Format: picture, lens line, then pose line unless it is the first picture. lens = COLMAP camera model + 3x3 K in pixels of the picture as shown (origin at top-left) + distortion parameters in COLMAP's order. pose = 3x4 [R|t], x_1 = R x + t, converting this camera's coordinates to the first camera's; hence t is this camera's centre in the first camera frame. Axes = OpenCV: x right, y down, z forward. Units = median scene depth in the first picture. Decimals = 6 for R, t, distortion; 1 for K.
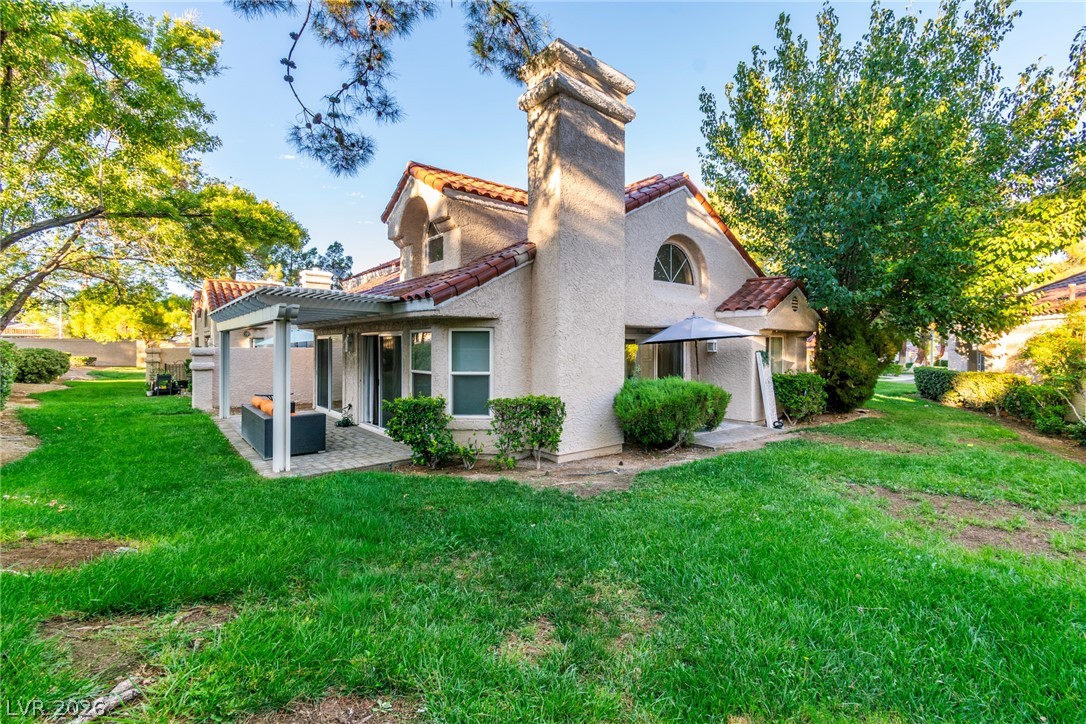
lens RADIAL K [[477.2, 0, 543.7], [0, 477.2, 360.8], [0, 0, 1]] dist [0.007007, 0.000036]
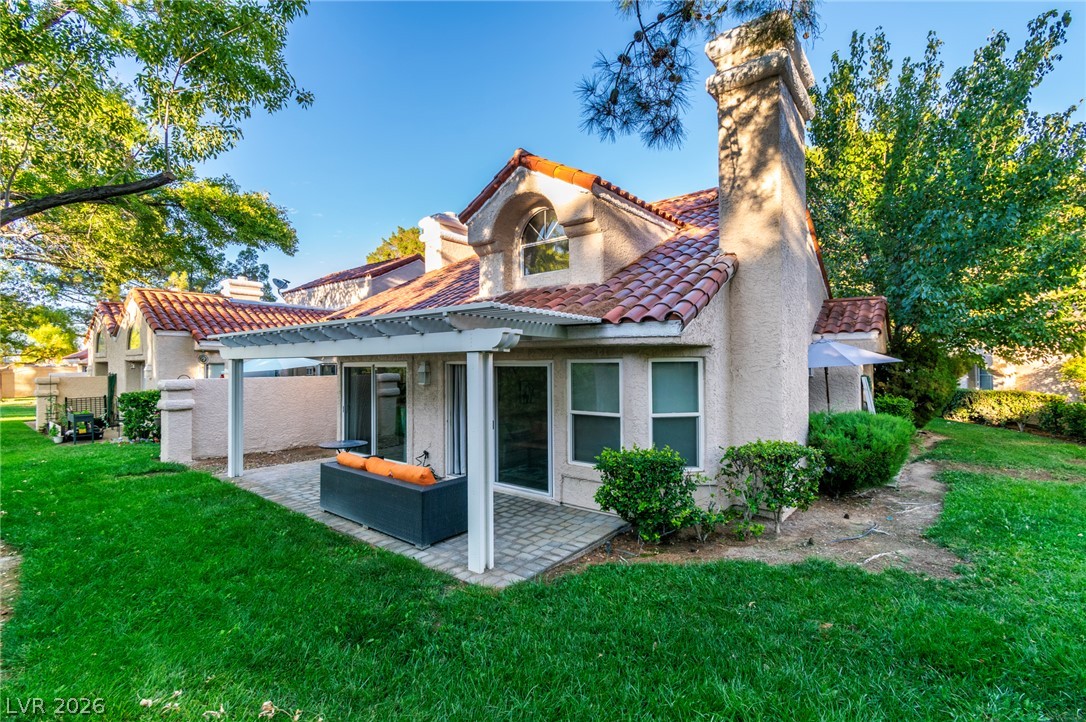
lens RADIAL K [[477.2, 0, 543.7], [0, 477.2, 359.8], [0, 0, 1]] dist [0.007007, 0.000036]
pose [[0.980083, -0.008532, 0.198404, -0.461889], [0.015255, 0.999359, -0.032383, -0.038989], [-0.198000, 0.034765, 0.979585, 0.241075]]
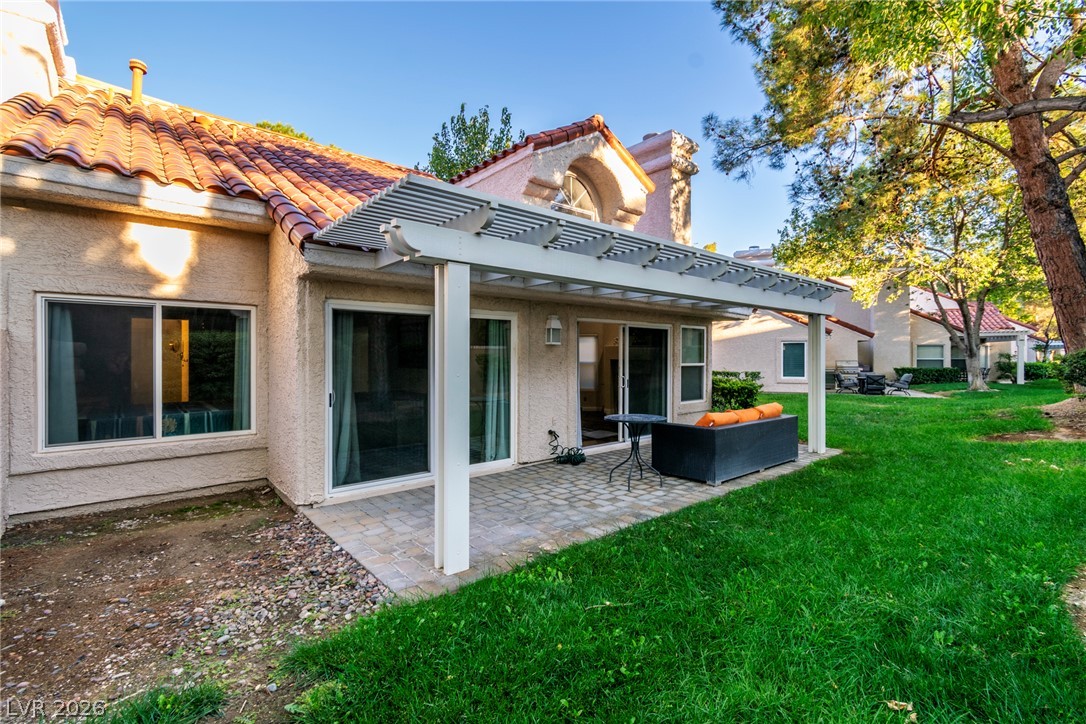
lens RADIAL K [[477.2, 0, 543.7], [0, 477.2, 360.8], [0, 0, 1]] dist [0.007007, 0.000036]
pose [[0.000307, -0.010344, 0.999946, -1.266124], [0.024617, 0.999644, 0.010333, -0.007713], [-0.999697, 0.024613, 0.000562, 1.264972]]
